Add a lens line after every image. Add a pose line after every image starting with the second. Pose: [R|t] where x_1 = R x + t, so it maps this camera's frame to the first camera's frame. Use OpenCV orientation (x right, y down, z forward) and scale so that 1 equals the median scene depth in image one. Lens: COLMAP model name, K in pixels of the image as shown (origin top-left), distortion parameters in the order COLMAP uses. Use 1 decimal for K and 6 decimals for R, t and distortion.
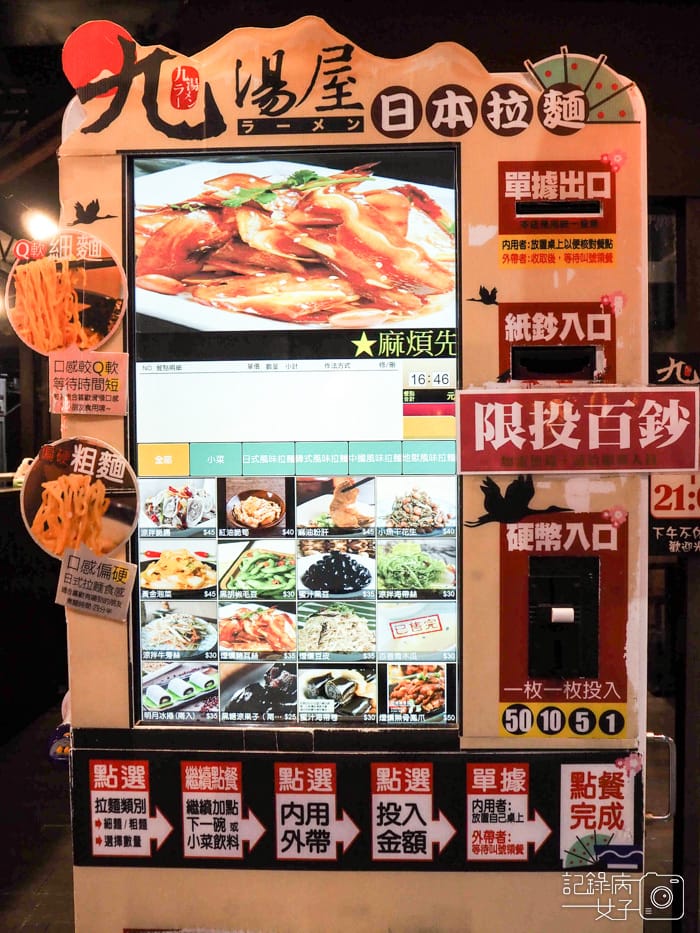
lens RADIAL K [[768.5, 0, 352.9], [0, 768.5, 465.8], [0, 0, 1]] dist [-0.044924, 0.016872]
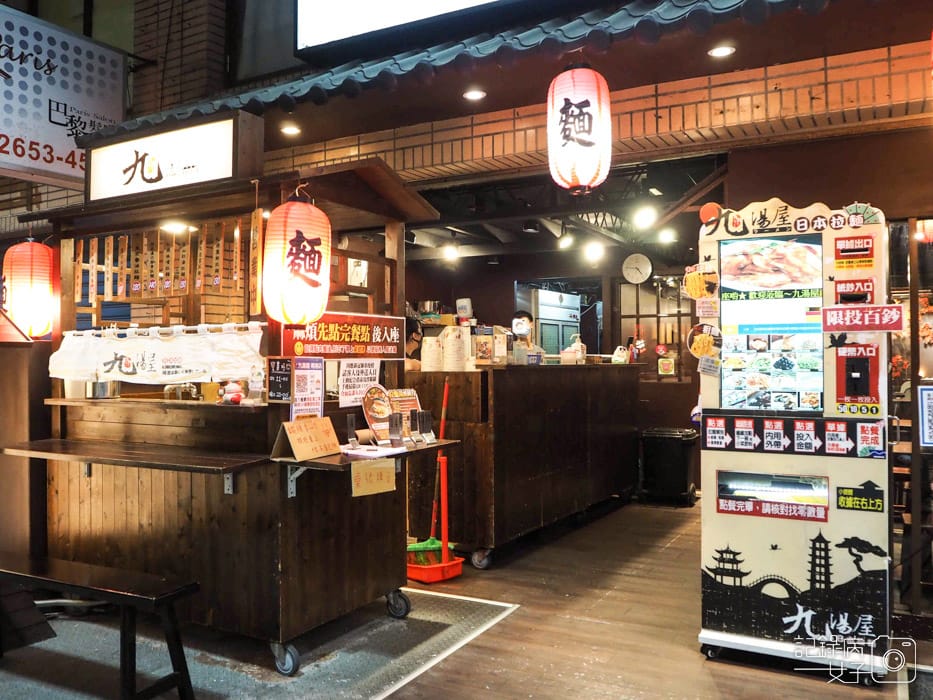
lens RADIAL K [[768.5, 0, 481.7], [0, 768.5, 342.1], [0, 0, 1]] dist [-0.044924, 0.016872]
pose [[0.883180, -0.002998, -0.469024, 0.376711], [-0.015455, 0.999251, -0.035490, 0.188298], [0.468779, 0.038592, 0.882472, -2.549448]]
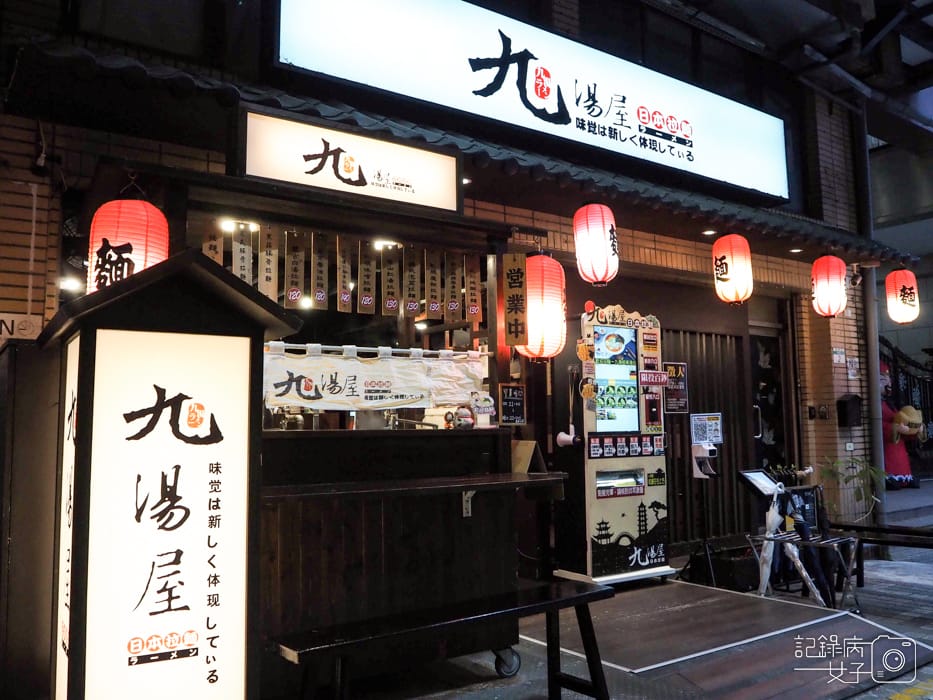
lens RADIAL K [[768.5, 0, 459.7], [0, 768.5, 342.0], [0, 0, 1]] dist [-0.044924, 0.016872]
pose [[0.827420, 0.064327, 0.557887, -4.177182], [0.014068, 0.990732, -0.135100, 0.440811], [-0.561407, 0.119633, 0.818847, -2.972542]]
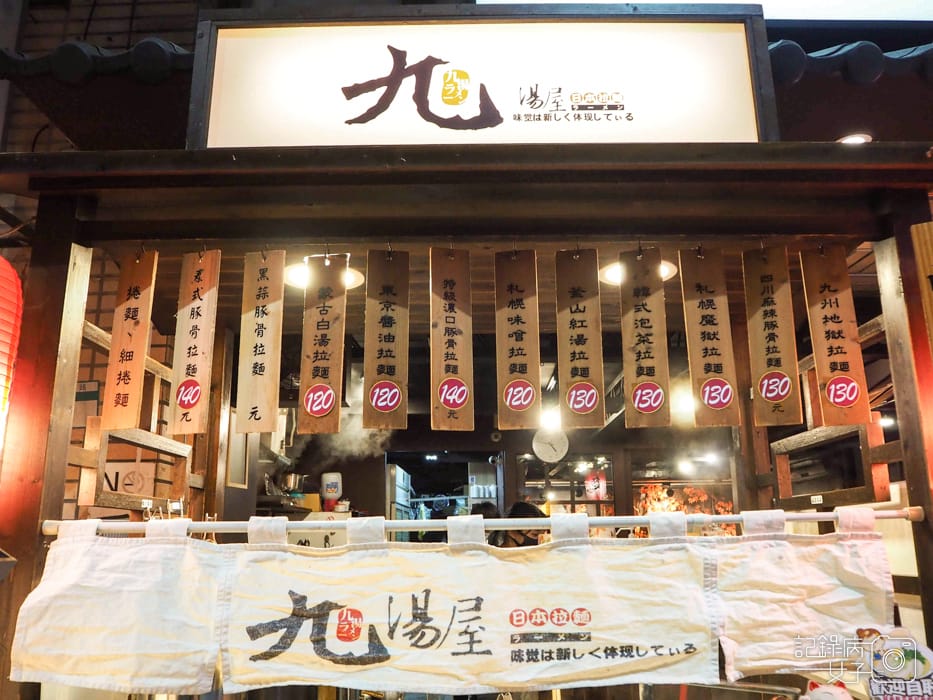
lens RADIAL K [[768.5, 0, 459.6], [0, 768.5, 356.8], [0, 0, 1]] dist [-0.044924, 0.016872]
pose [[0.999932, 0.003941, -0.011016, -2.744324], [-0.006630, 0.966663, -0.255967, 0.079587], [0.009640, 0.256023, 0.966623, -1.331354]]
